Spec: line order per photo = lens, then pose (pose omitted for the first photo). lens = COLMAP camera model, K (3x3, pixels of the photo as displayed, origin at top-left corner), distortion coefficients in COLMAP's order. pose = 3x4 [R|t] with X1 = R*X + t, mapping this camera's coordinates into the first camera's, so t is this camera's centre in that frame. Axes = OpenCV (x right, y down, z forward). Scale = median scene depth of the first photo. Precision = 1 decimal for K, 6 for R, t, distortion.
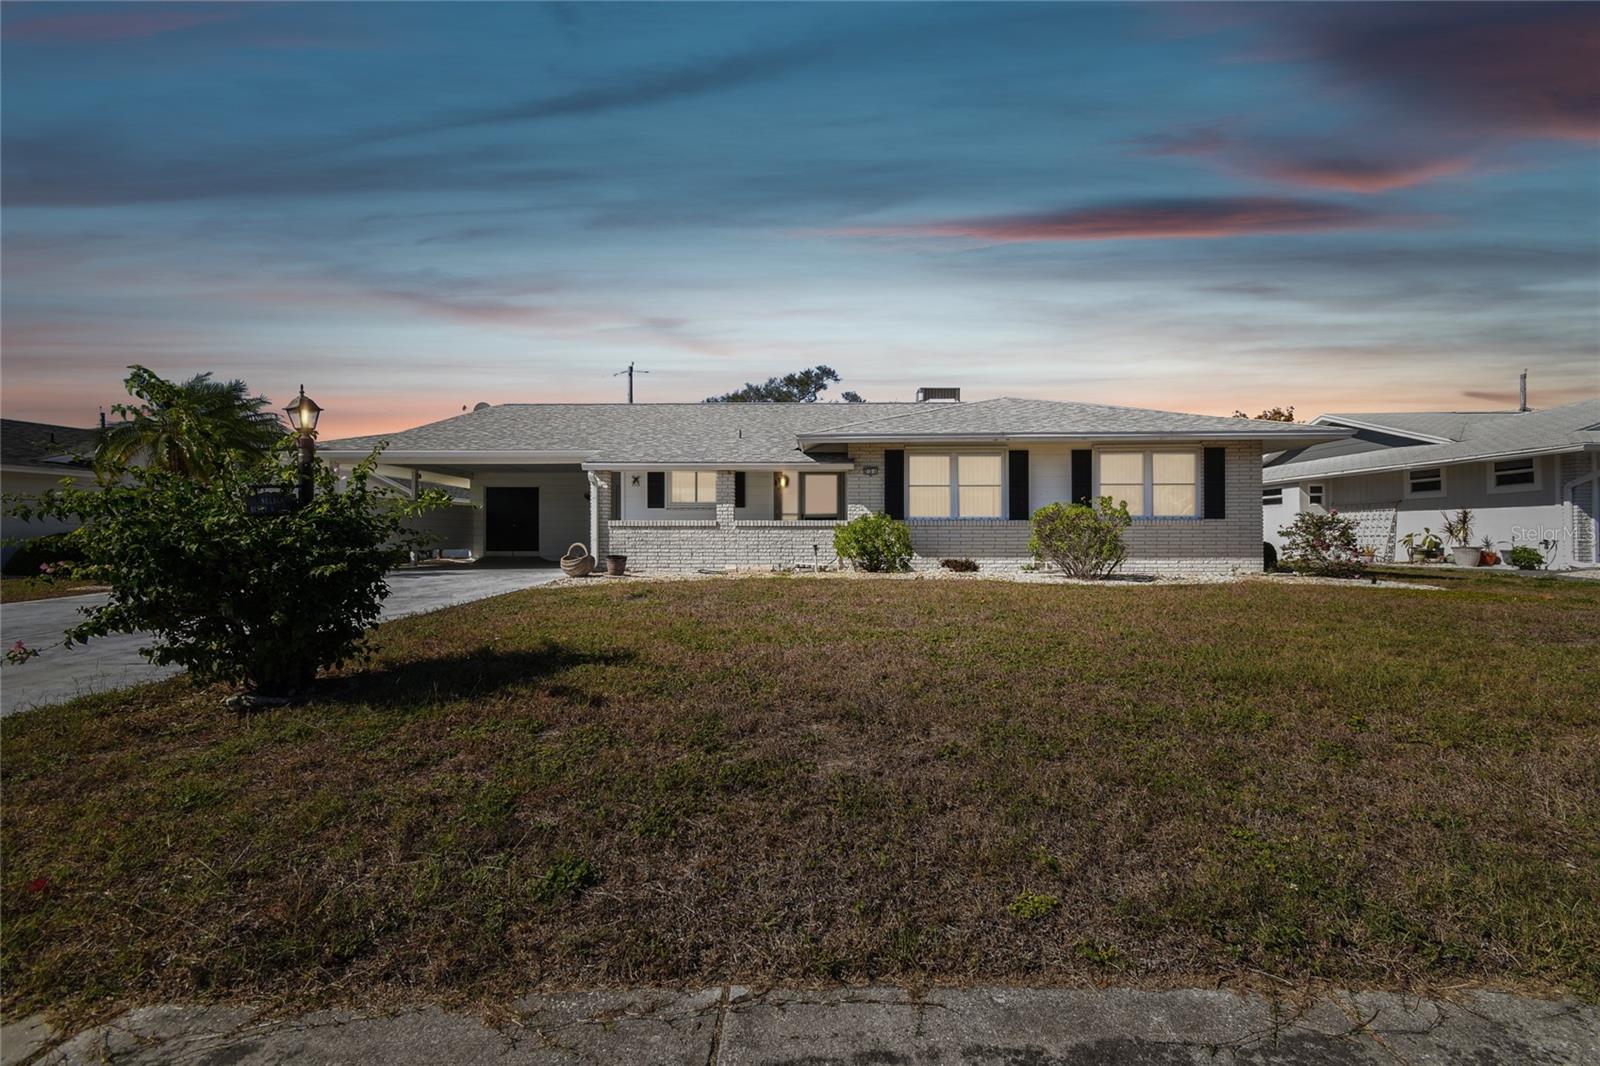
lens RADIAL K [[673.9, 0, 800.0], [0, 673.9, 533.0], [0, 0, 1]] dist [0.013949, 0.000142]
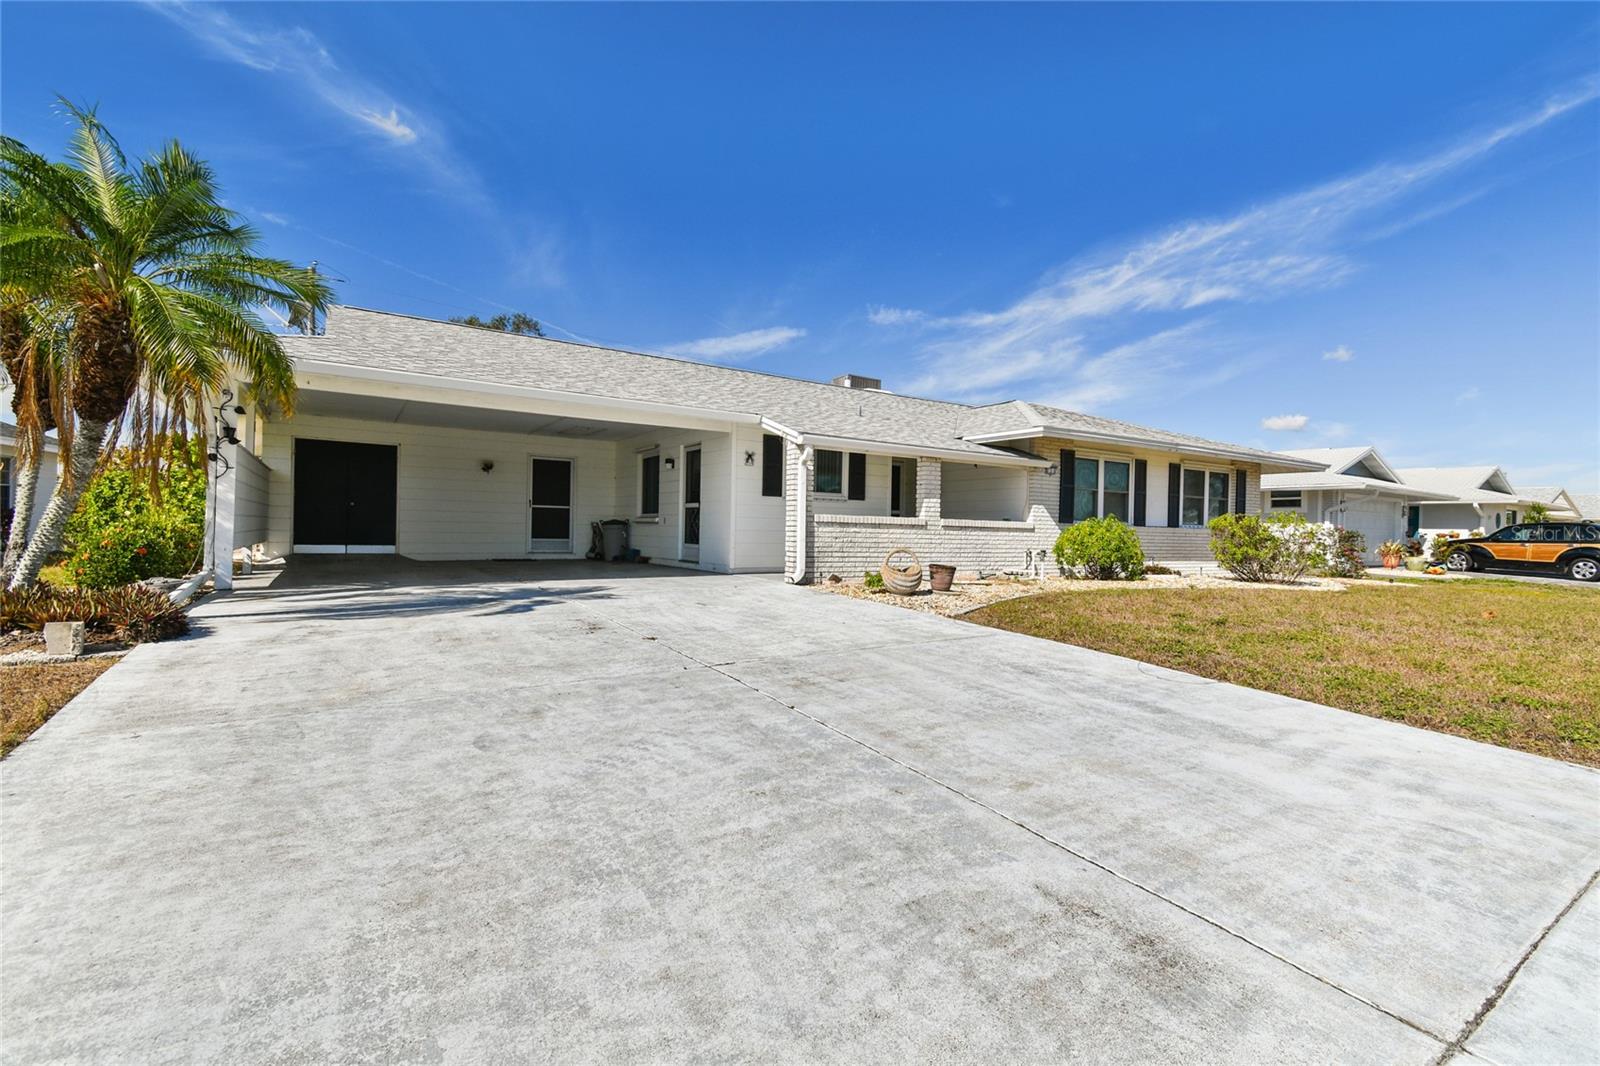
lens RADIAL K [[698.4, 0, 811.7], [0, 698.4, 486.9], [0, 0, 1]] dist [0.001405, -0.008933]
pose [[0.823490, 0.052506, 0.564896, -0.719630], [-0.027727, 0.998243, -0.052365, -0.008062], [-0.566653, 0.027459, 0.823499, 0.375243]]
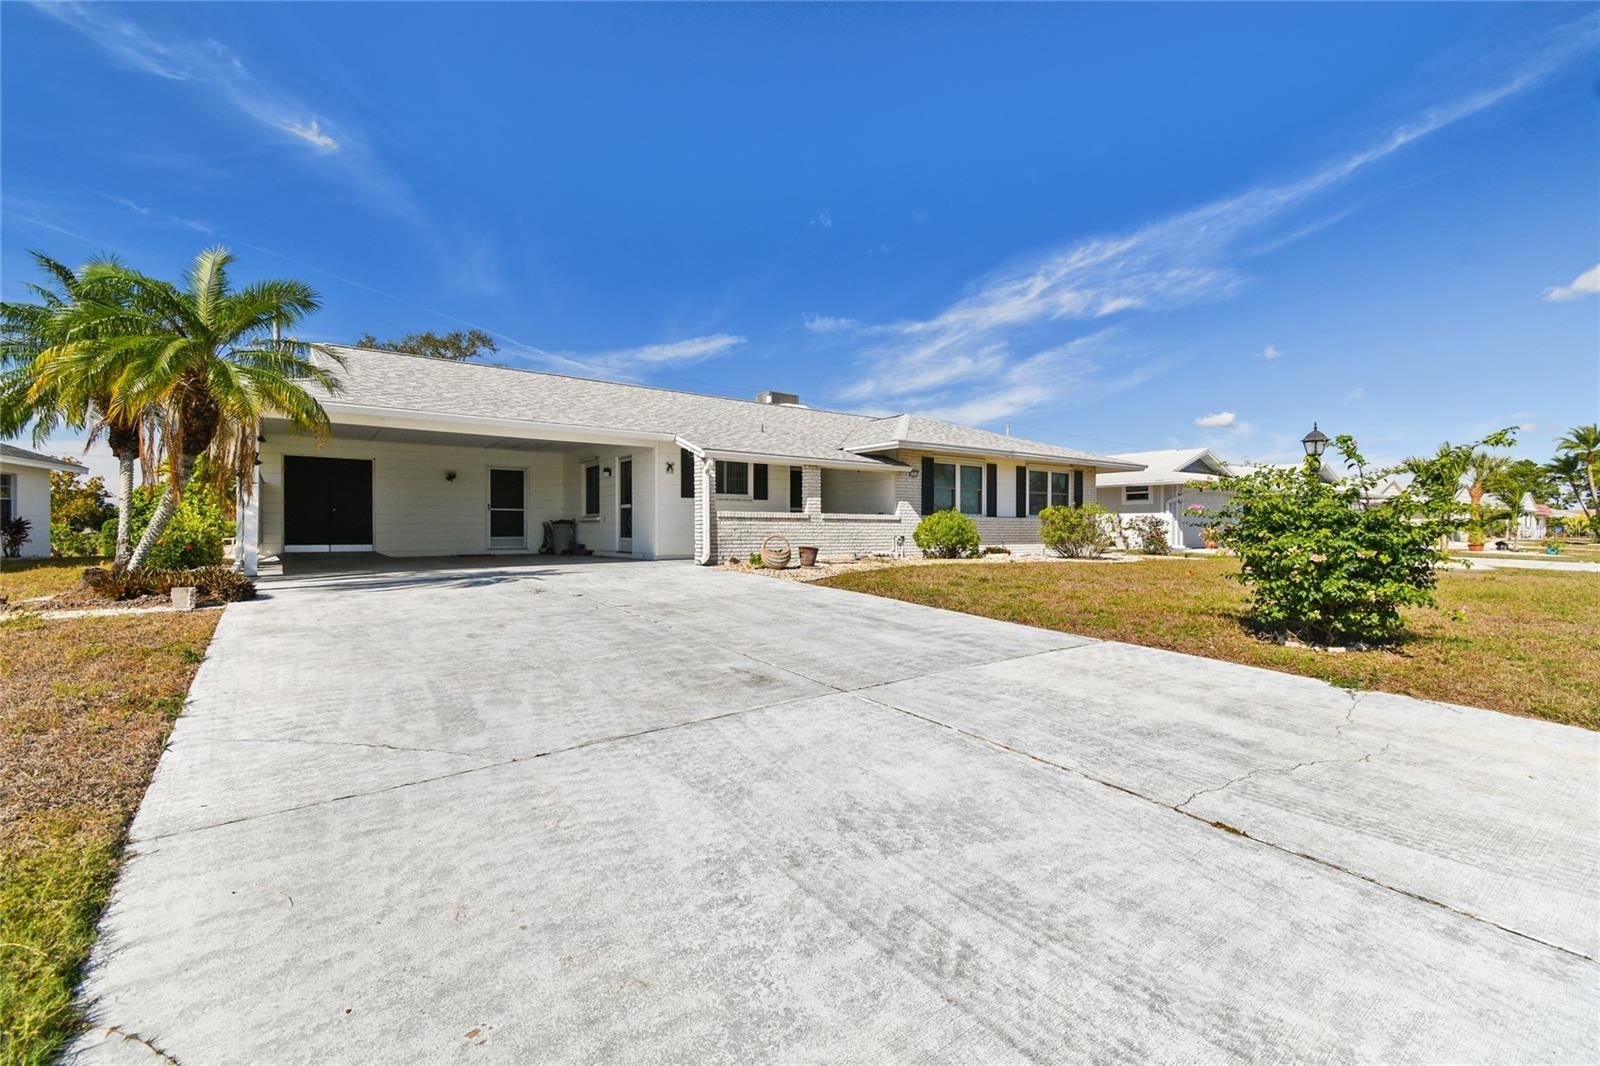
lens RADIAL K [[673.9, 0, 800.0], [0, 673.9, 533.0], [0, 0, 1]] dist [0.013949, 0.000142]
pose [[0.789292, -0.000757, 0.614017, -0.779310], [-0.009578, 0.999862, 0.013545, -0.001555], [-0.613943, -0.016572, 0.789177, 0.176355]]
